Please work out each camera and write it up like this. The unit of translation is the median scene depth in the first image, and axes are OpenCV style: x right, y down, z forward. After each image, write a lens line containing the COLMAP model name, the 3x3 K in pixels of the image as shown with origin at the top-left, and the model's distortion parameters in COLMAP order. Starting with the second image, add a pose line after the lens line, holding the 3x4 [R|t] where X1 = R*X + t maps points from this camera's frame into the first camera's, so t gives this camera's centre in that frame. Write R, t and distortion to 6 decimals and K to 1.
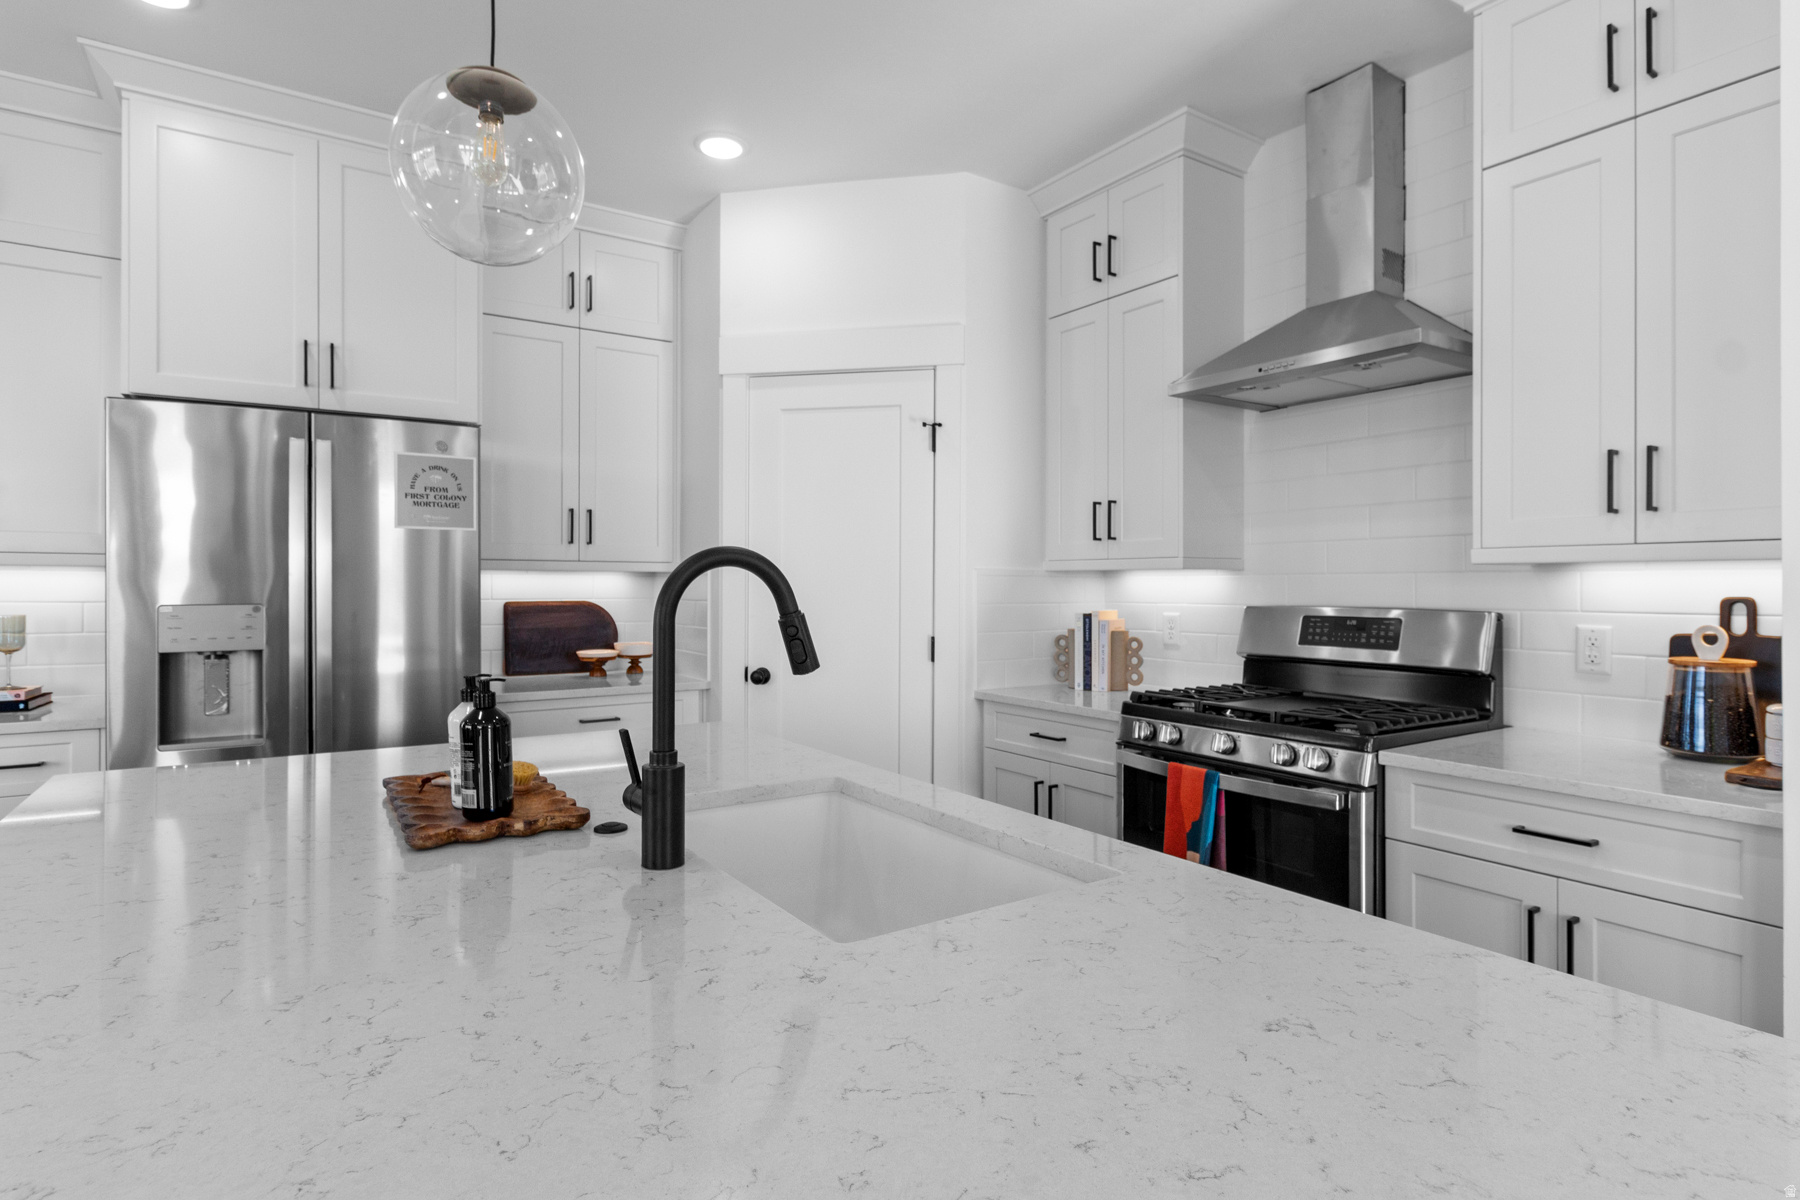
lens RADIAL K [[920.6, 0, 899.8], [0, 920.6, 586.7], [0, 0, 1]] dist [0.001555, 0.000333]
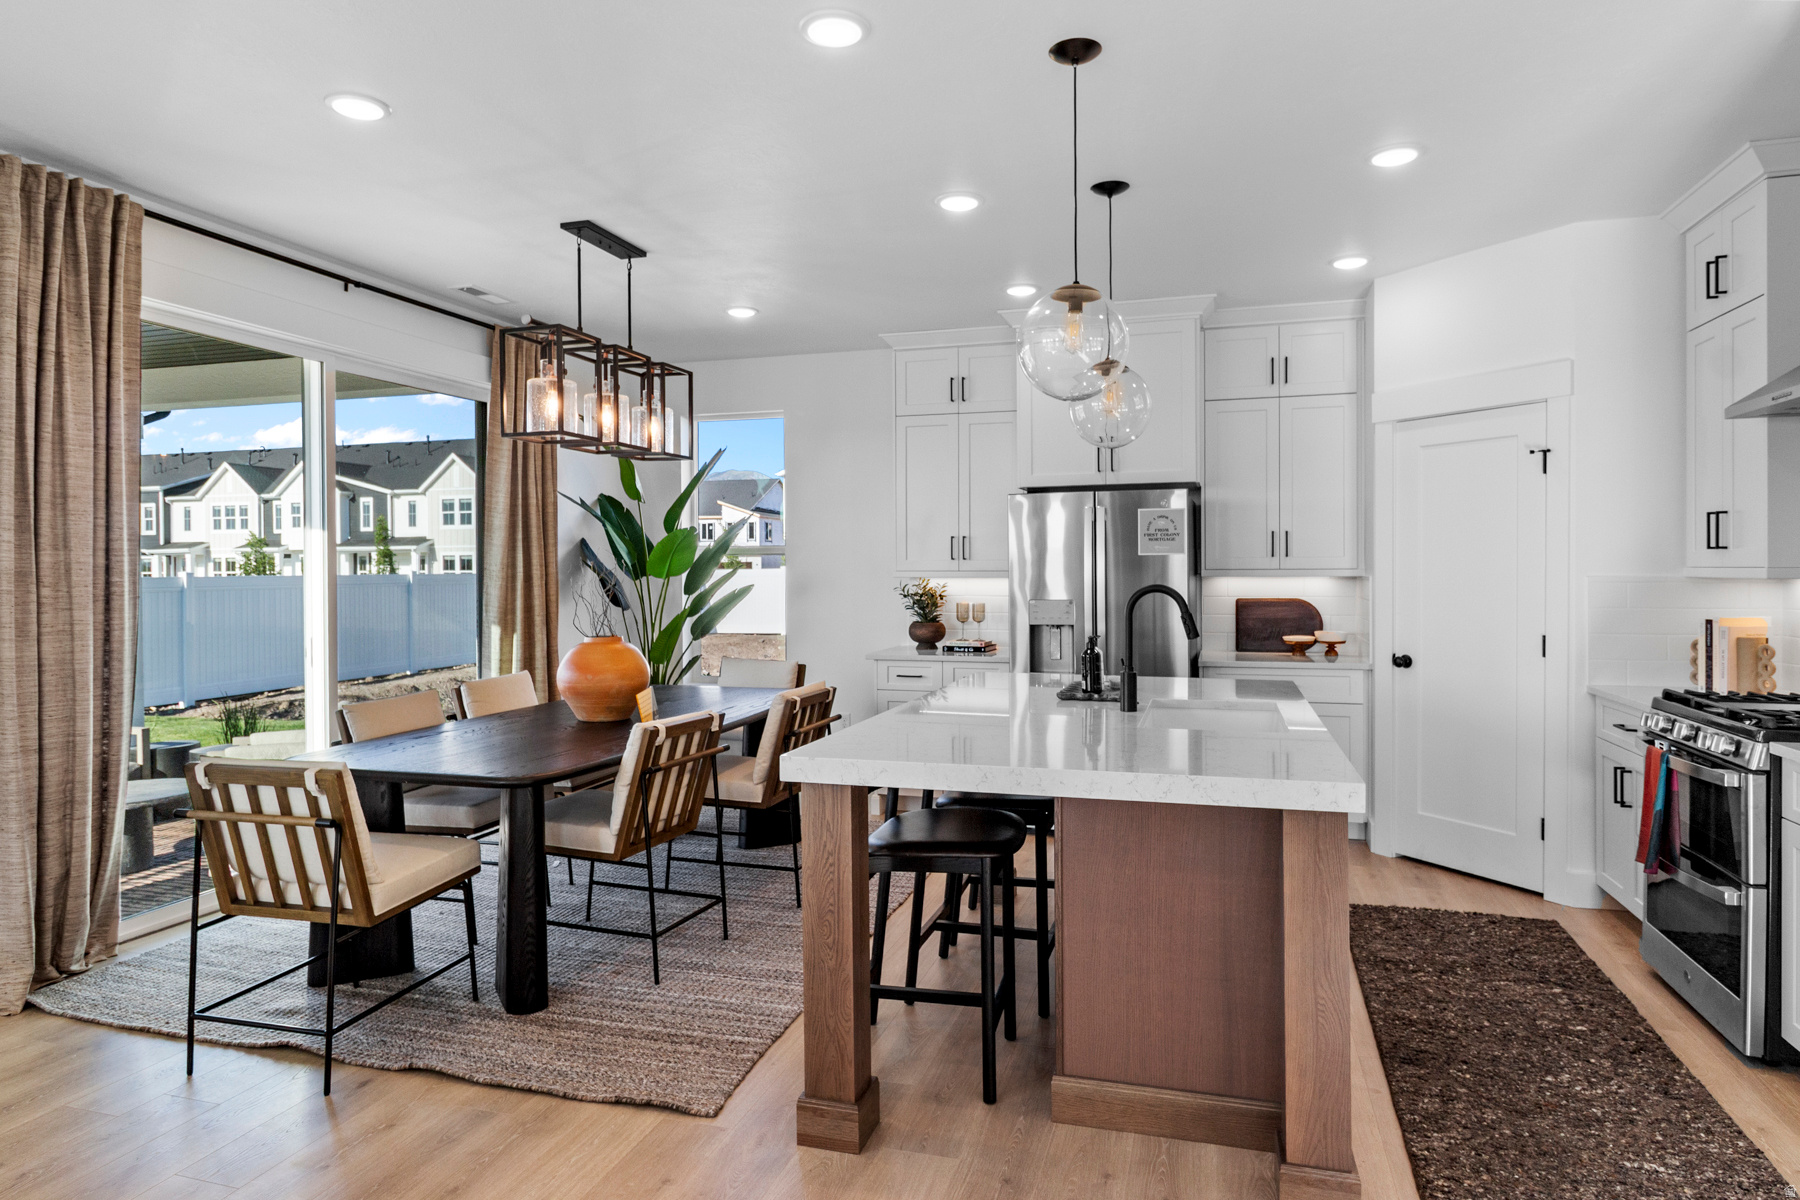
lens RADIAL K [[1084.1, 0, 899.1], [0, 1084.1, 587.0], [0, 0, 1]] dist [0.000827, 0.000224]
pose [[0.633502, 0.007342, -0.773706, 0.569364], [0.005125, 0.999893, 0.013685, -0.028546], [0.773724, -0.012634, 0.633397, -0.473547]]
